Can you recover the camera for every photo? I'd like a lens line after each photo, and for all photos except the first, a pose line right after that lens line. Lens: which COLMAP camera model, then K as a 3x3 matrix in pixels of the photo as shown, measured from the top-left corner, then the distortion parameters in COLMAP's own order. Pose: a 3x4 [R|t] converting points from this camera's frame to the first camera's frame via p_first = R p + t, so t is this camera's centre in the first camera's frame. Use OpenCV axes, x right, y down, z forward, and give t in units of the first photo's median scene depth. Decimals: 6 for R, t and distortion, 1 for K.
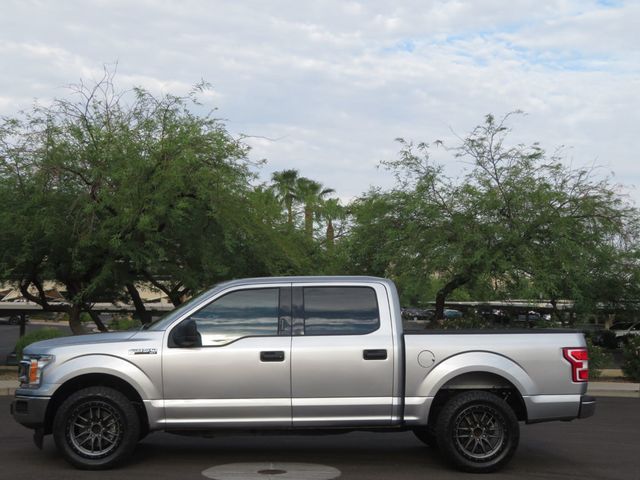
lens RADIAL K [[287.4, 0, 320.0], [0, 287.4, 255.3], [0, 0, 1]] dist [0.000144, 0.000426]
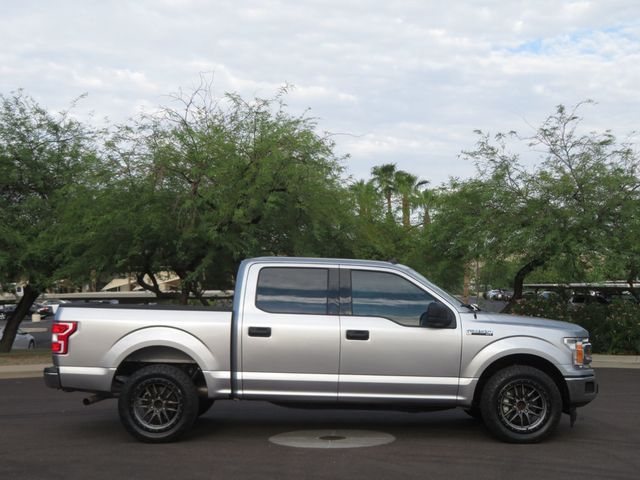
lens RADIAL K [[268.9, 0, 320.0], [0, 268.9, 240.0], [0, 0, 1]] dist [0.001430, -0.000082]
pose [[0.999272, -0.024071, -0.029599, -0.280633], [0.024046, 0.999710, -0.001216, -0.013337], [0.029620, 0.000503, 0.999561, -0.015288]]
